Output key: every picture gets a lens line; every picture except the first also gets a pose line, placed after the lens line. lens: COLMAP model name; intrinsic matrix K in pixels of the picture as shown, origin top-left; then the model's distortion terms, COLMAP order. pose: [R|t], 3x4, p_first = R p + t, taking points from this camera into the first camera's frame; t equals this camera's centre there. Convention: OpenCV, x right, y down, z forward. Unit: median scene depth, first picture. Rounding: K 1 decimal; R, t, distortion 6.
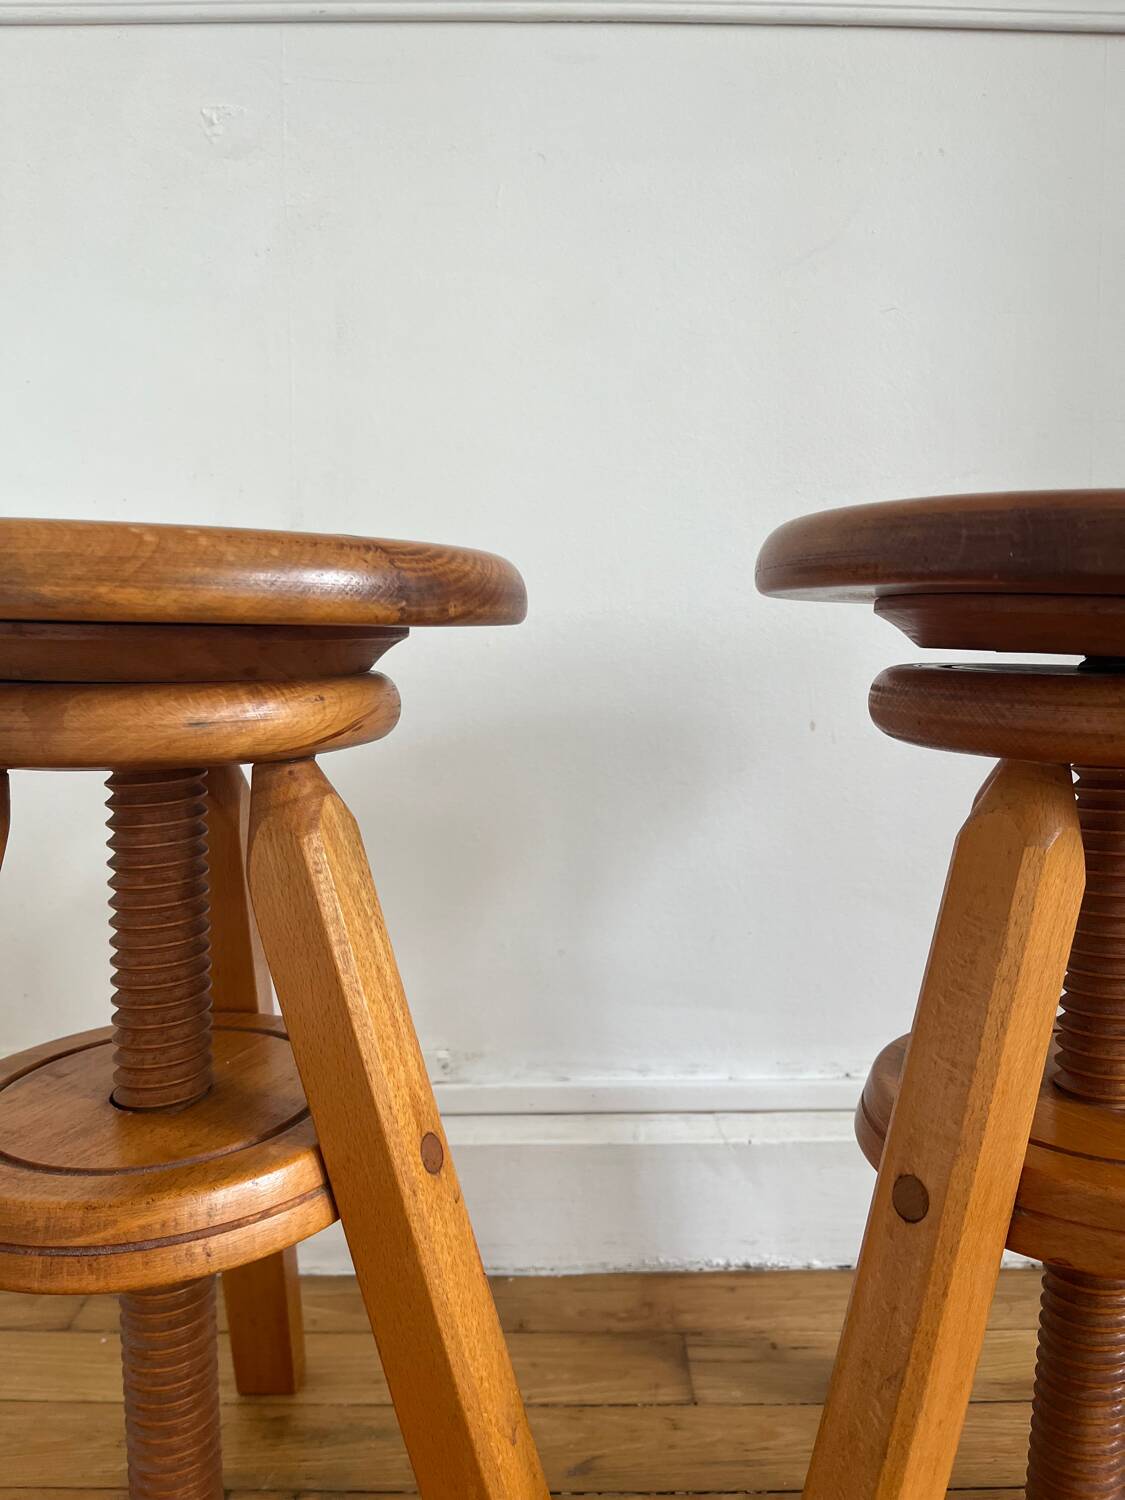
lens RADIAL K [[1157.0, 0, 576.1], [0, 1157.0, 742.5], [0, 0, 1]] dist [0.058405, -0.098723]
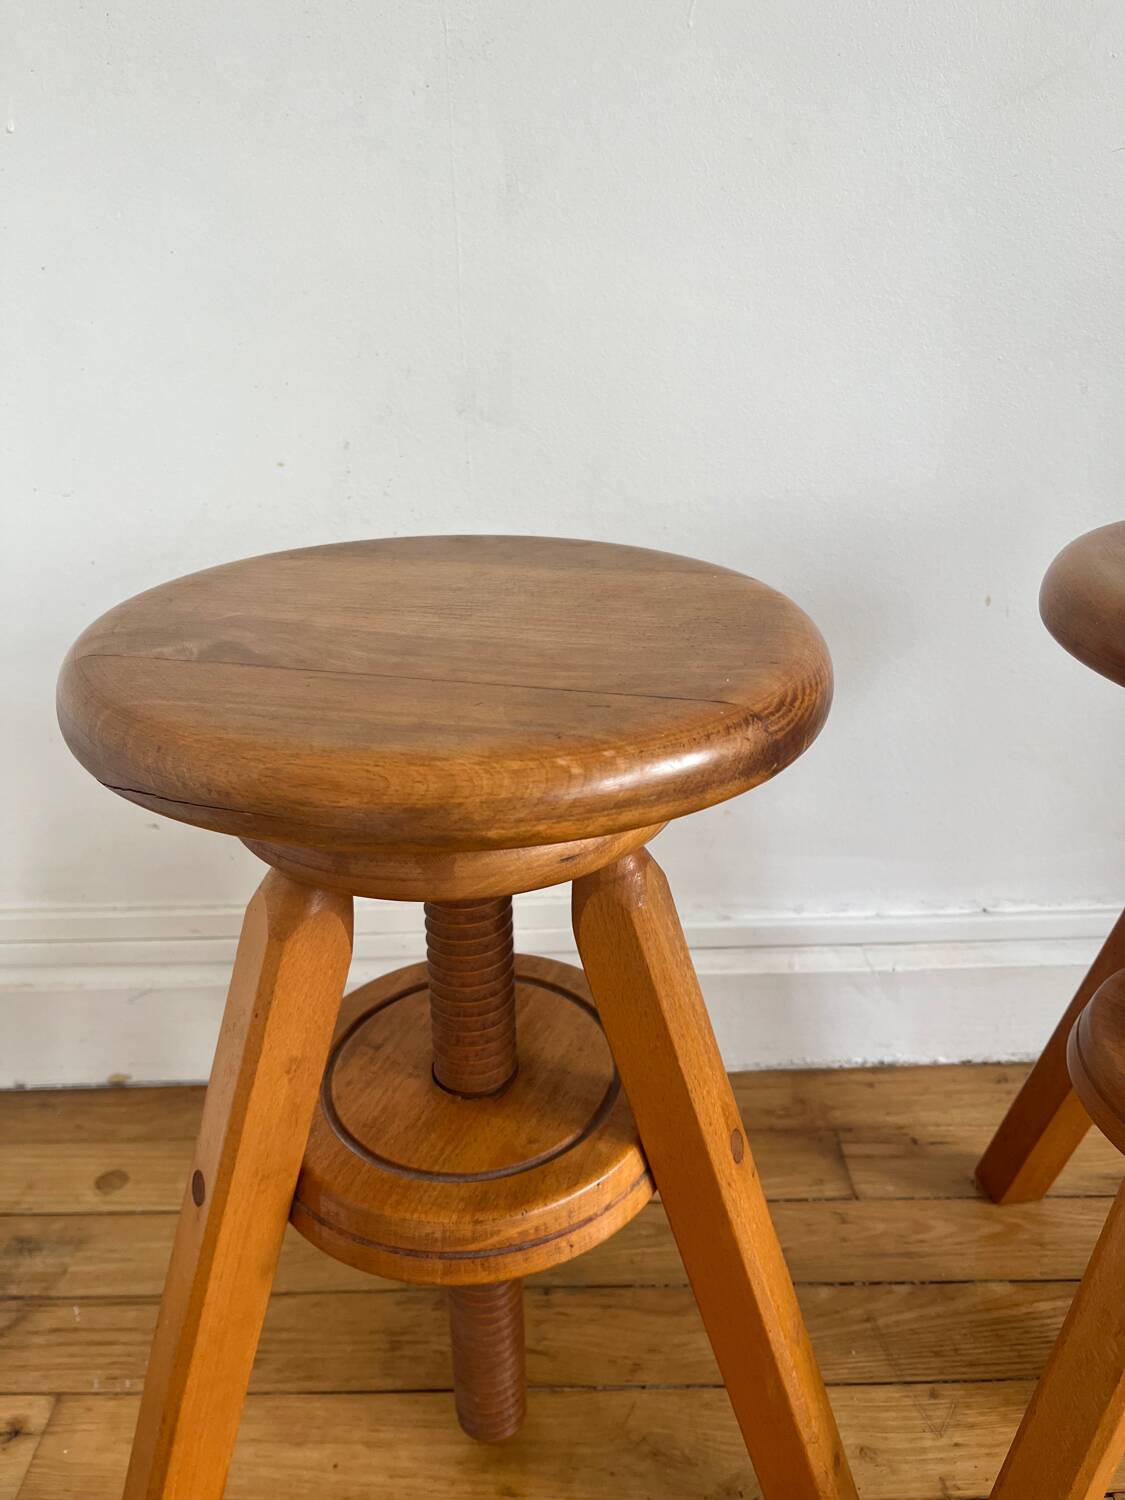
lens RADIAL K [[1157.0, 0, 574.4], [0, 1157.0, 750.3], [0, 0, 1]] dist [0.058405, -0.098723]
pose [[0.999888, -0.014416, -0.003898, -0.229109], [0.014909, 0.948723, 0.315756, -0.326841], [-0.000853, -0.315778, 0.948833, 0.014627]]
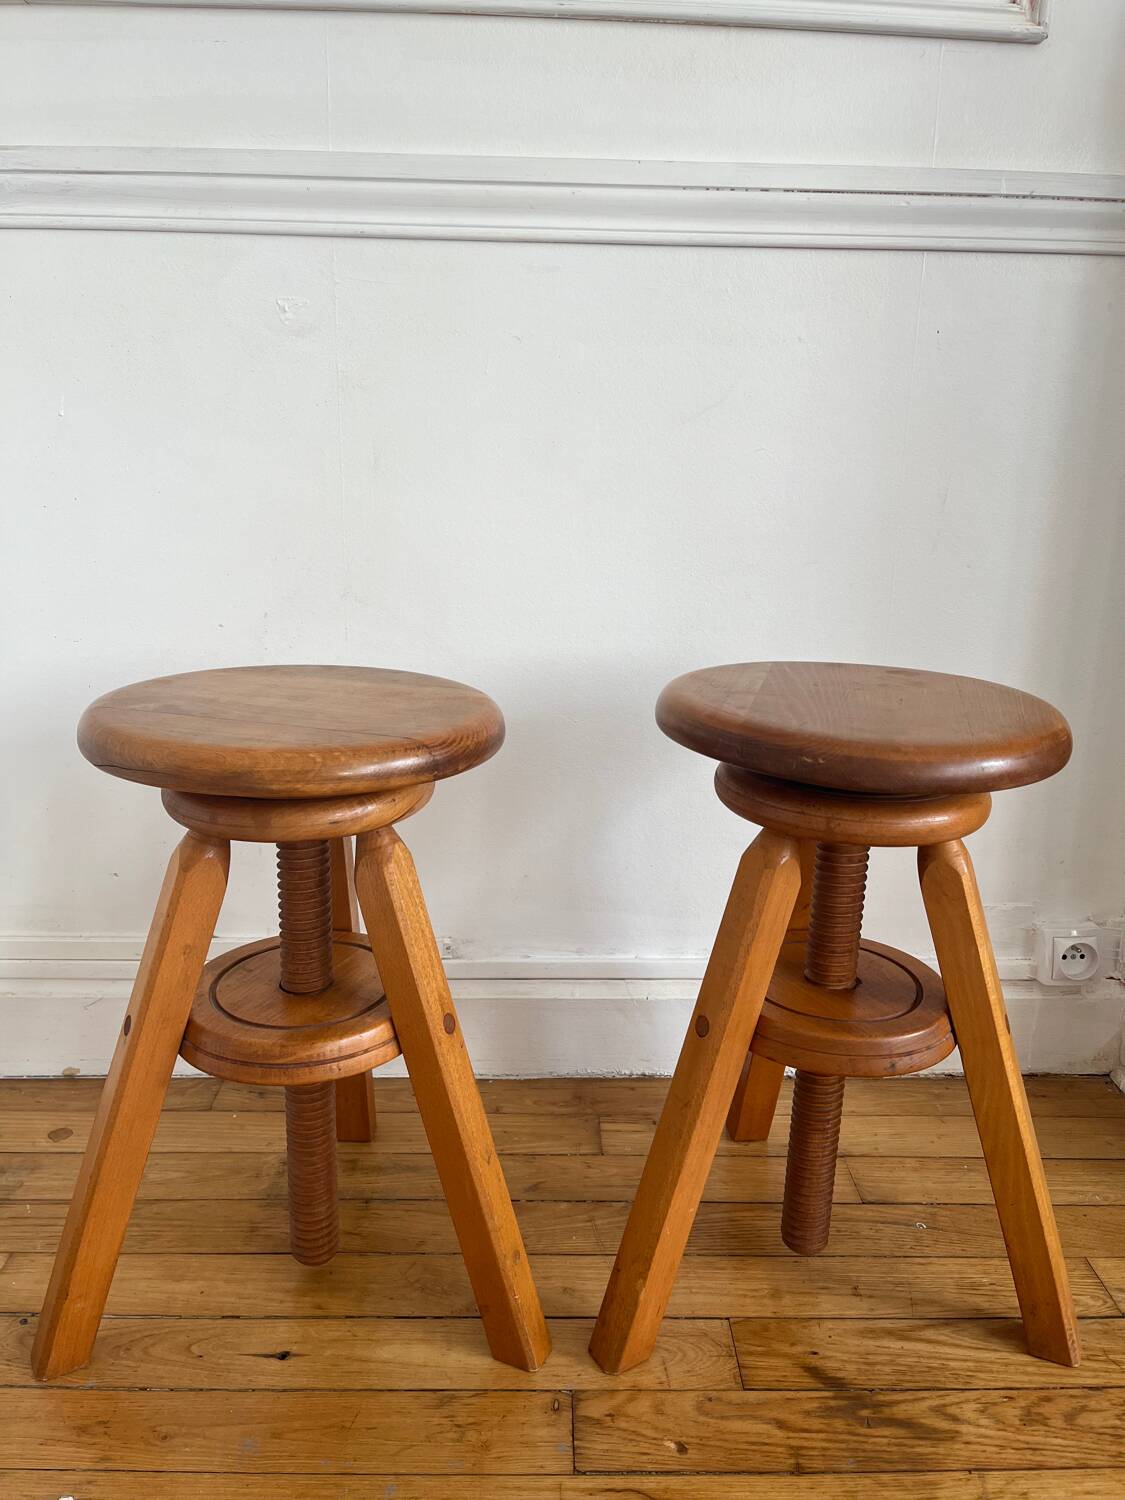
lens RADIAL K [[1157.0, 0, 568.5], [0, 1157.0, 751.9], [0, 0, 1]] dist [0.058405, -0.098723]
pose [[0.999756, 0.015332, 0.015871, 0.024773], [-0.017721, 0.986402, 0.163393, -0.346975], [-0.013150, -0.163634, 0.986433, -0.698033]]
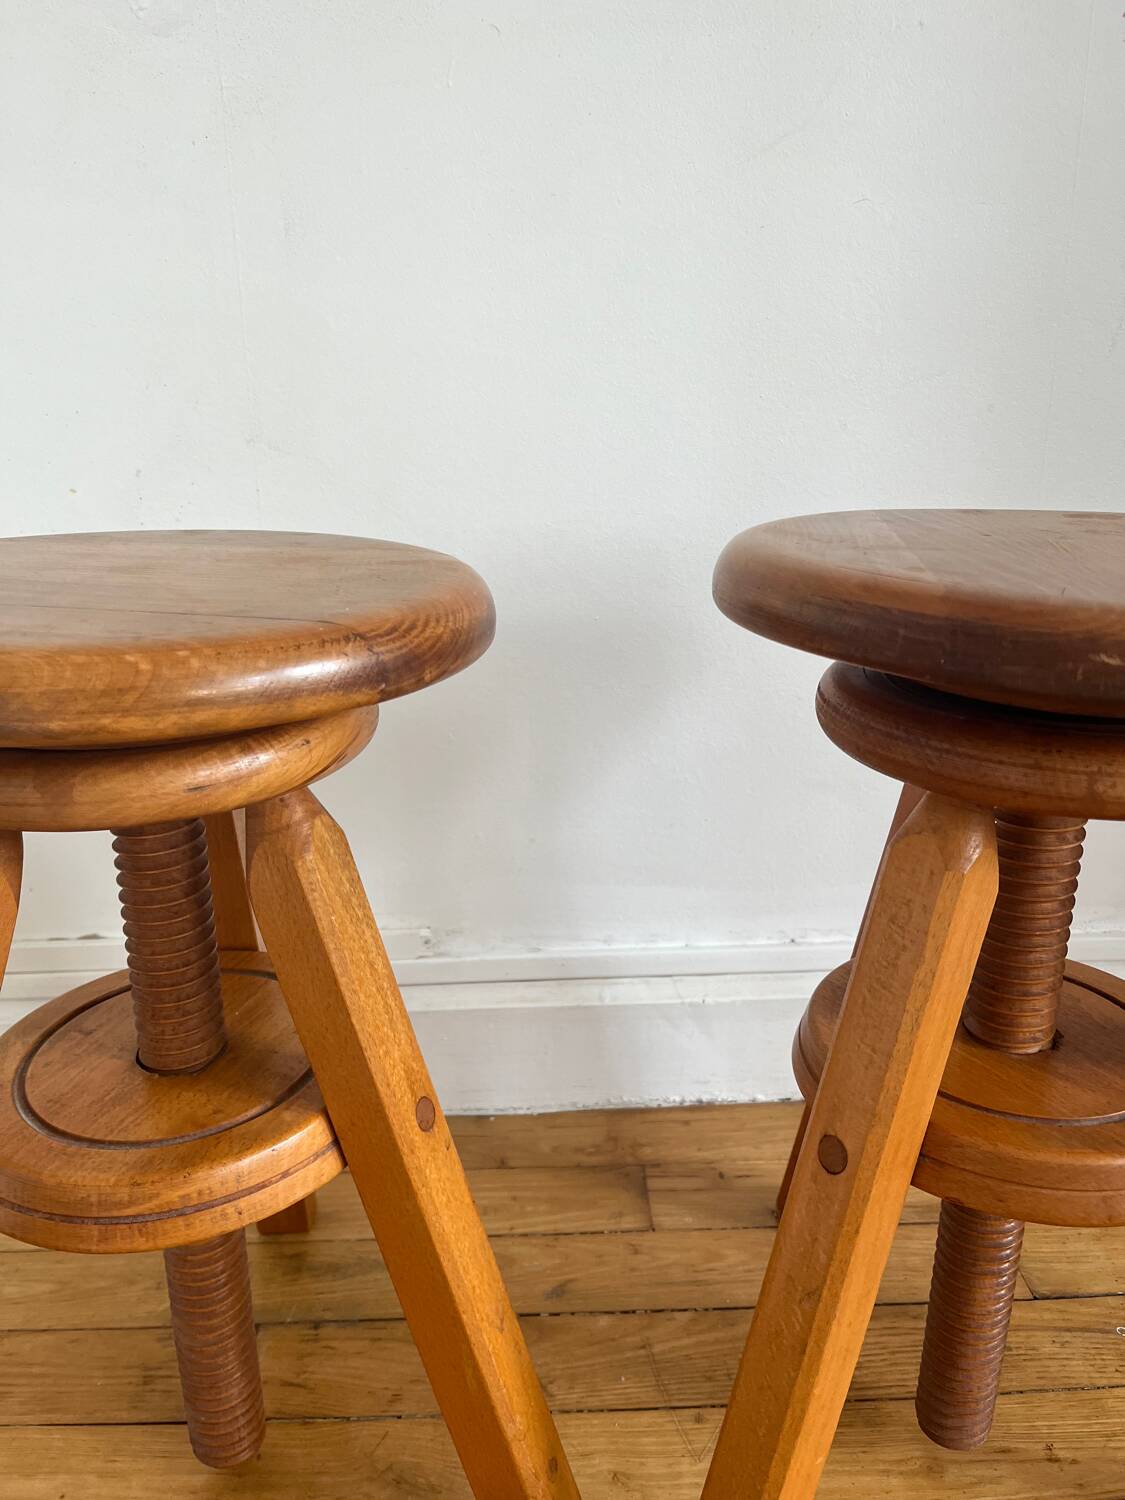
lens RADIAL K [[1157.0, 0, 577.0], [0, 1157.0, 749.2], [0, 0, 1]] dist [0.058405, -0.098723]
pose [[0.999456, -0.015797, 0.028946, -0.000838], [0.009170, 0.976307, 0.216197, -0.206890], [-0.031675, -0.215814, 0.975921, -0.045975]]
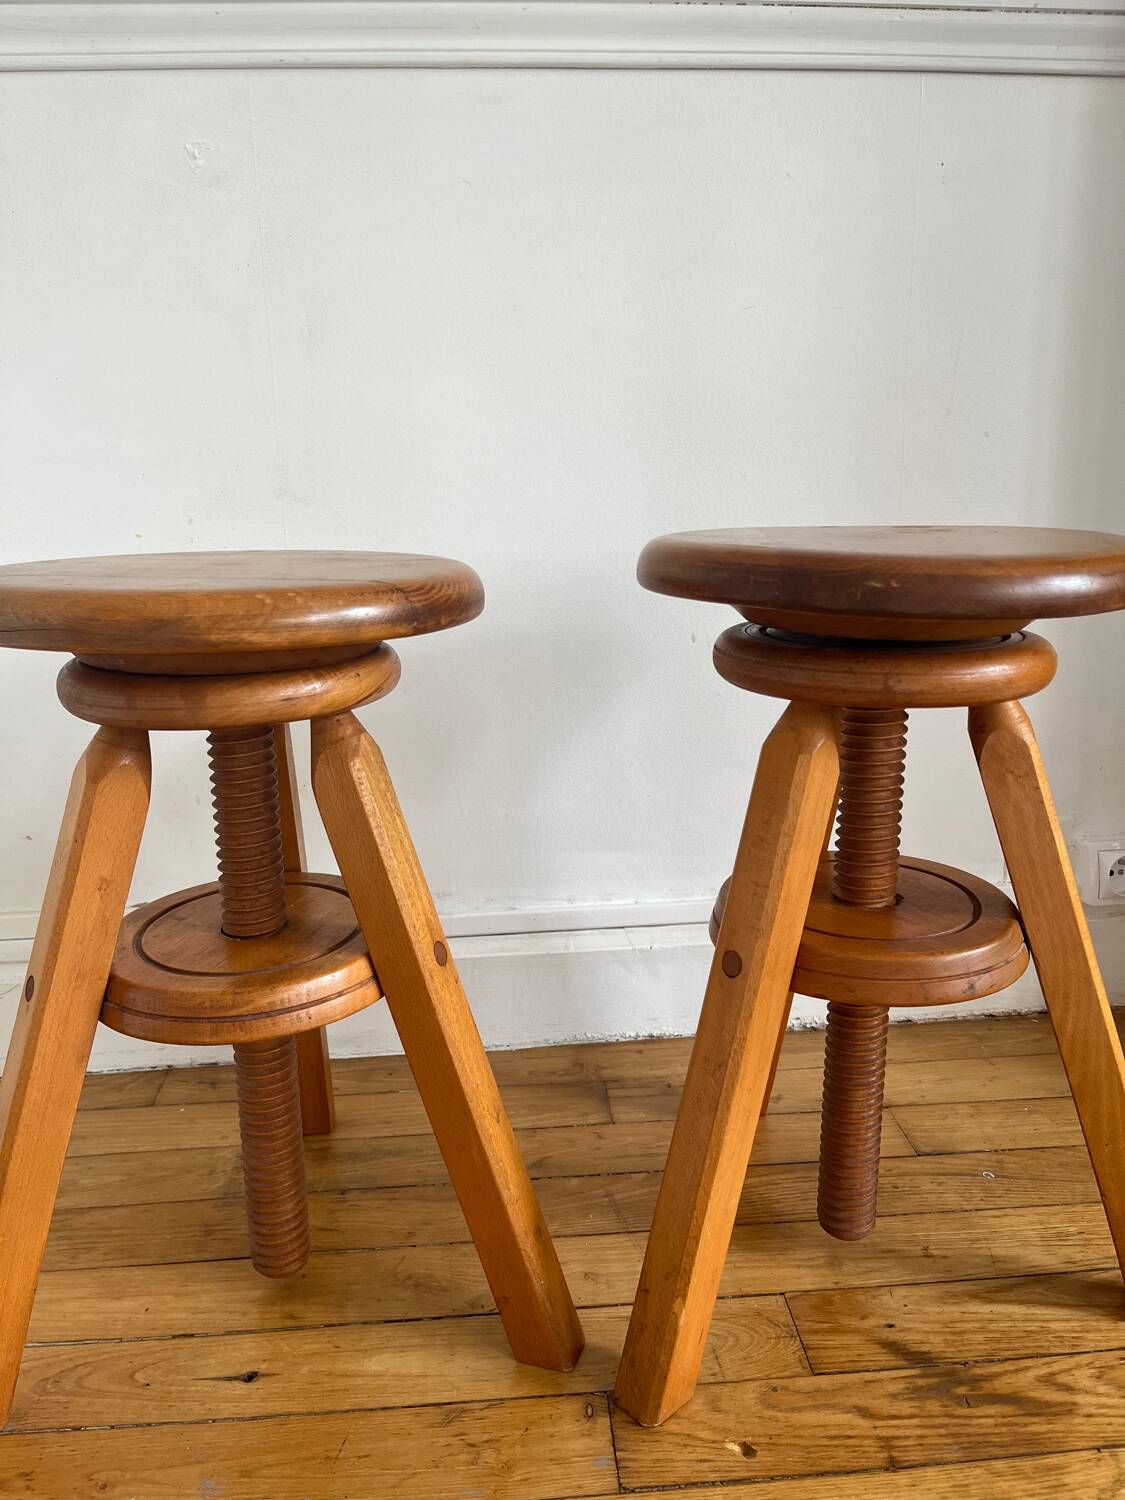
lens RADIAL K [[1157.0, 0, 573.6], [0, 1157.0, 755.4], [0, 0, 1]] dist [0.058405, -0.098723]
pose [[0.997388, -0.036692, 0.062212, -0.025295], [0.027319, 0.989007, 0.145326, -0.117694], [-0.066860, -0.143247, 0.987426, -0.449999]]
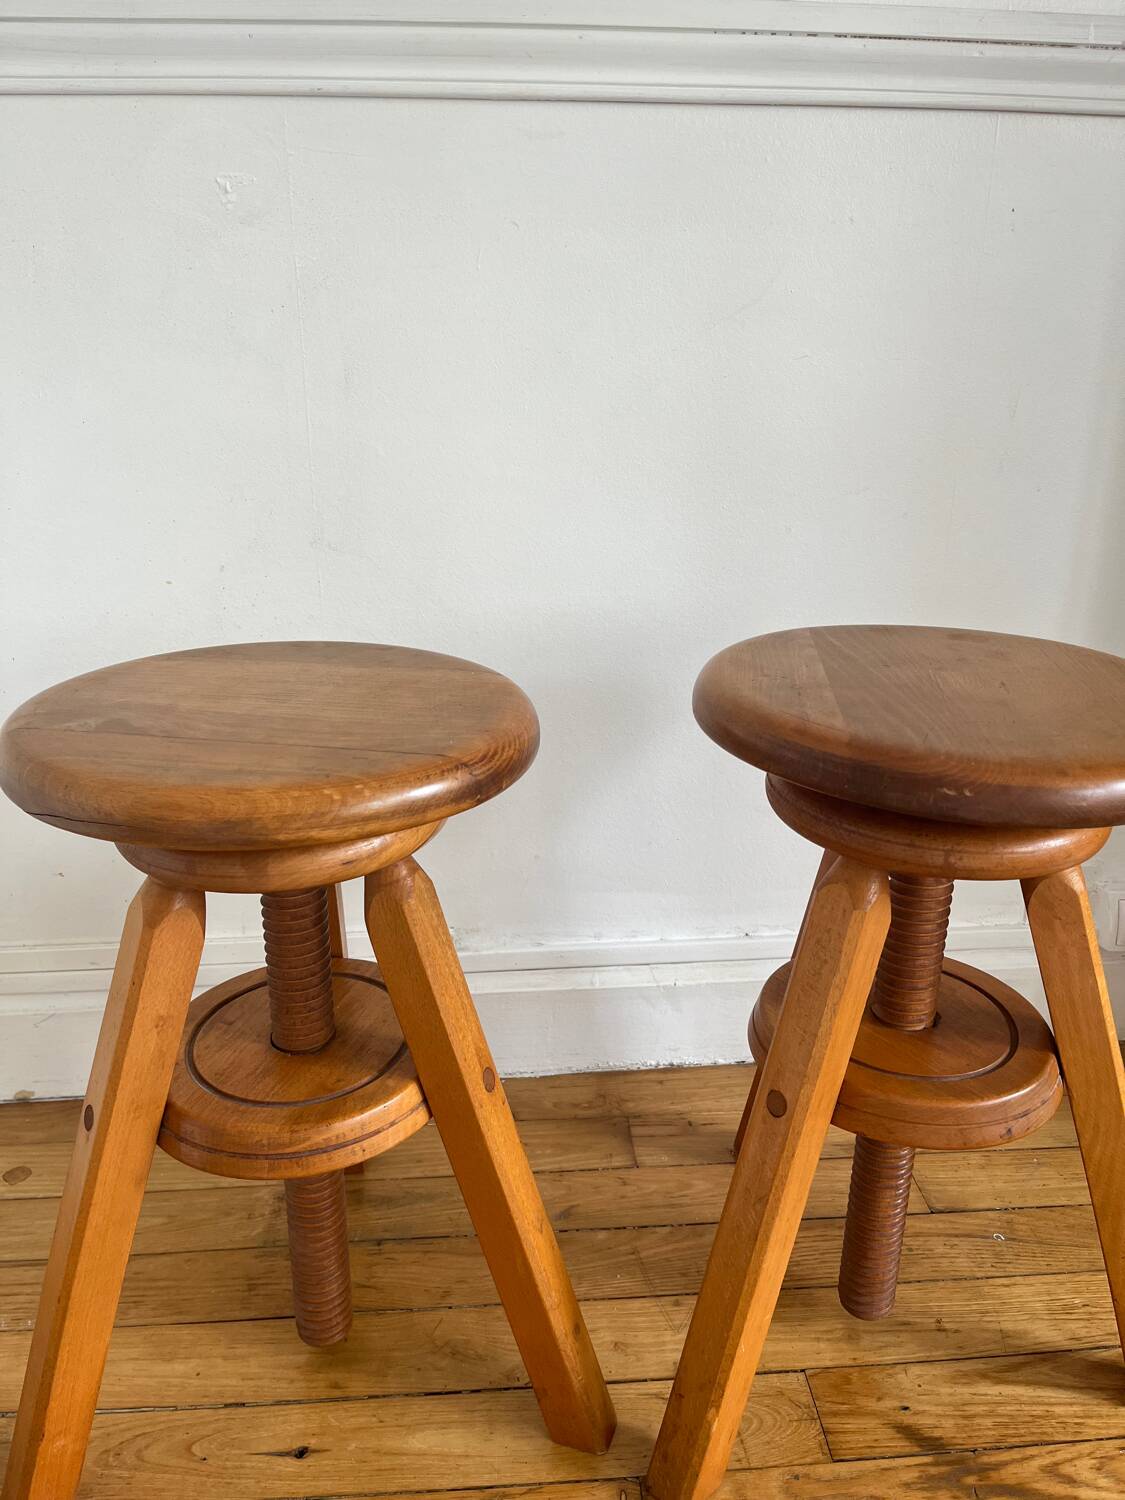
lens RADIAL K [[1157.0, 0, 575.4], [0, 1157.0, 751.4], [0, 0, 1]] dist [0.058405, -0.098723]
pose [[0.997471, -0.020283, 0.068114, -0.086671], [0.002689, 0.968494, 0.249022, -0.408894], [-0.071019, -0.248209, 0.966100, -0.382181]]
